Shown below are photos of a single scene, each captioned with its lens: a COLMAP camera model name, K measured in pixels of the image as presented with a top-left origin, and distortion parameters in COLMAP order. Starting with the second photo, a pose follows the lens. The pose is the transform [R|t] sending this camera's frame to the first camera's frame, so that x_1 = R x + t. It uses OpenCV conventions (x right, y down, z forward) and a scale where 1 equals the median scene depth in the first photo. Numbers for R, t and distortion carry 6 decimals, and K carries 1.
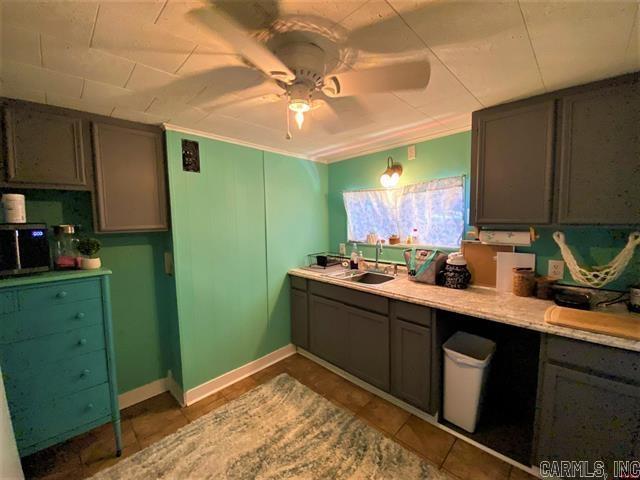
lens RADIAL K [[258.5, 0, 318.4], [0, 258.5, 240.2], [0, 0, 1]] dist [0.029012, -0.024971]
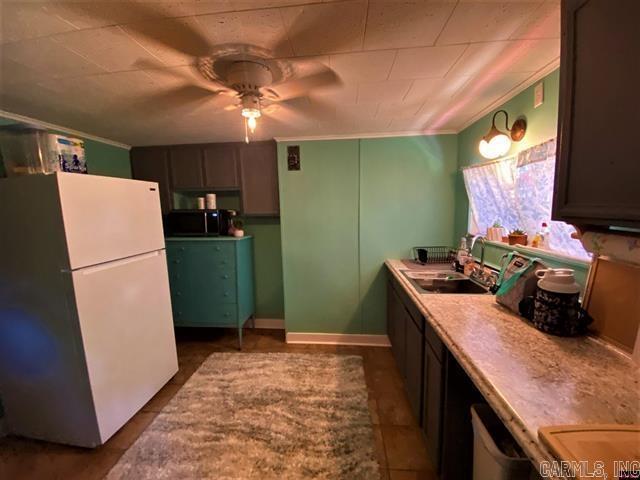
lens RADIAL K [[260.1, 0, 320.0], [0, 260.1, 240.0], [0, 0, 1]] dist [0.021957, -0.022275]
pose [[0.637998, 0.098709, -0.763685, 0.625846], [-0.054041, 0.995044, 0.083466, -0.031925], [0.768139, -0.011981, 0.640171, 0.266589]]
